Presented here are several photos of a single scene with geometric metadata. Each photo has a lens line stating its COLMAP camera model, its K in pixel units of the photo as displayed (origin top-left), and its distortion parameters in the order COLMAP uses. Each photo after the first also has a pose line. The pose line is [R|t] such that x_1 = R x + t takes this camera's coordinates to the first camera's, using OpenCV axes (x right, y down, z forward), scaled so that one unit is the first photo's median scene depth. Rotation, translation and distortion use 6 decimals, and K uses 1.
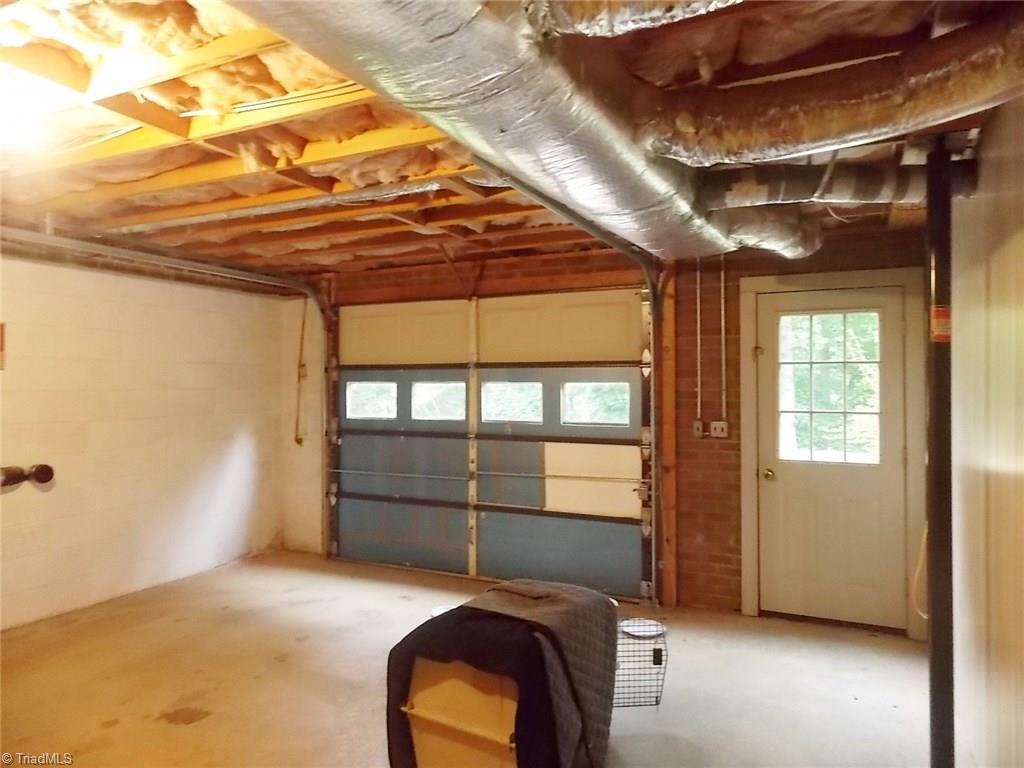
lens RADIAL K [[680.0, 0, 515.3], [0, 680.0, 386.2], [0, 0, 1]] dist [0.005798, 0.002960]
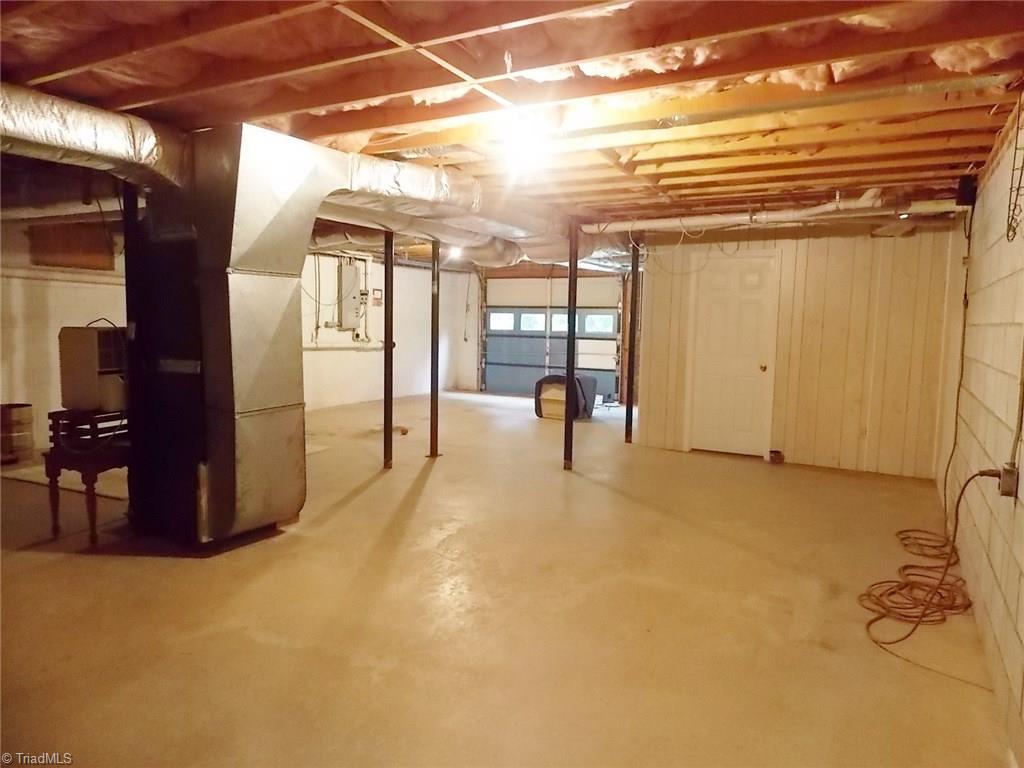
lens RADIAL K [[680.0, 0, 506.2], [0, 680.0, 380.6], [0, 0, 1]] dist [0.005798, 0.002960]
pose [[0.997476, 0.024505, -0.066639, -0.042711], [-0.018428, 0.995743, 0.090314, 0.011899], [0.068568, -0.088858, 0.993681, -1.270484]]
